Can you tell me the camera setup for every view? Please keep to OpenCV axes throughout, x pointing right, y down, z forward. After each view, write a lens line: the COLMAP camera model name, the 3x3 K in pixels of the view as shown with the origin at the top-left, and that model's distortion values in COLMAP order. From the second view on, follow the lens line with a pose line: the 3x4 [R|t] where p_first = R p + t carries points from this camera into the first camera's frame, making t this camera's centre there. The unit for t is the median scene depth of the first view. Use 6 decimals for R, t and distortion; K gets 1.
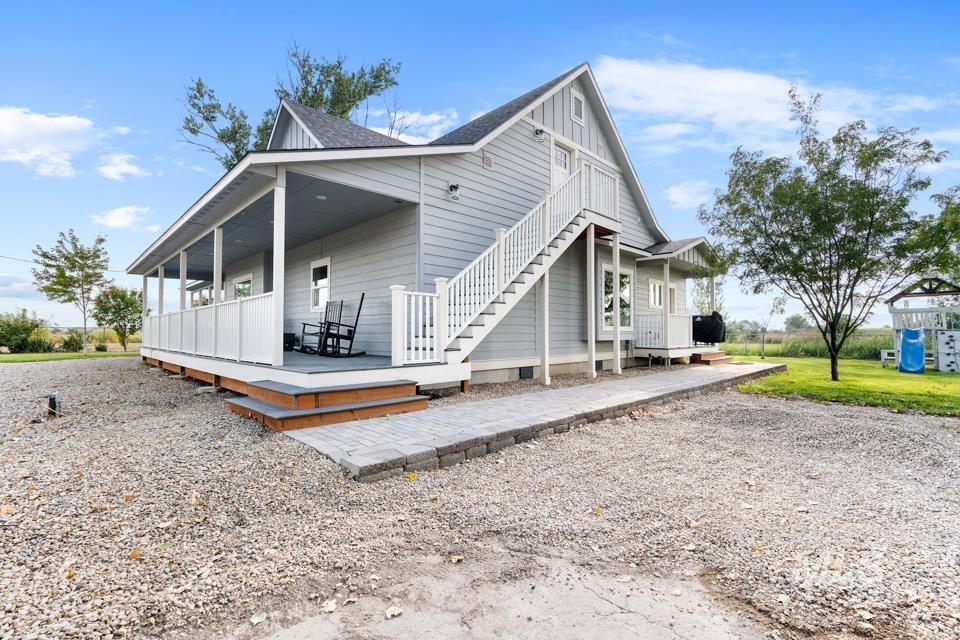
lens RADIAL K [[422.4, 0, 480.0], [0, 422.4, 320.0], [0, 0, 1]] dist [0.000028, 0.000113]
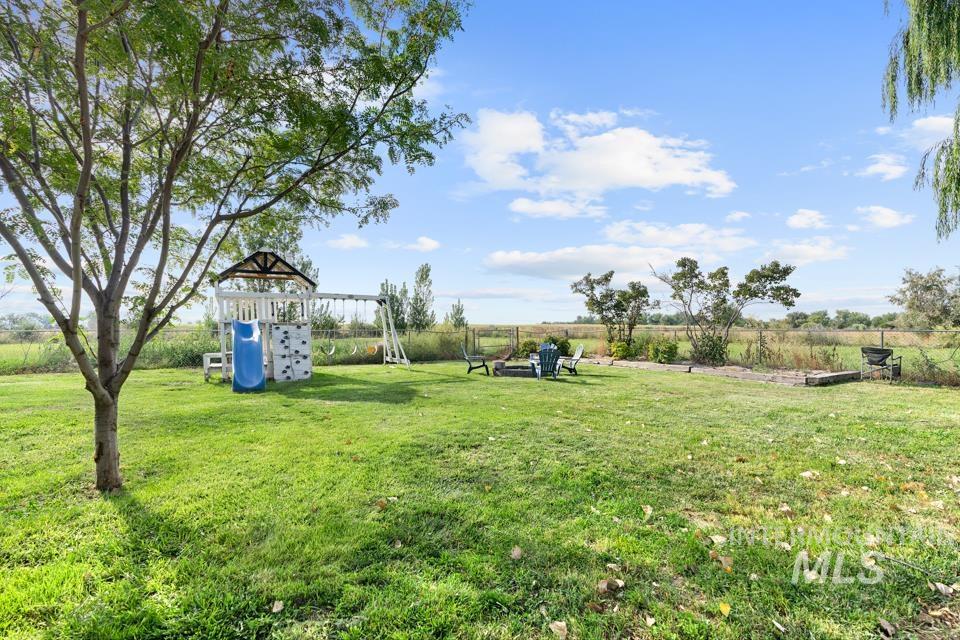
lens RADIAL K [[422.4, 0, 480.0], [0, 422.4, 320.0], [0, 0, 1]] dist [0.000028, 0.000113]
pose [[0.199825, 0.014678, 0.979722, 0.453657], [-0.020211, 0.999737, -0.010856, 0.018697], [-0.979623, -0.017632, 0.200069, 0.517944]]
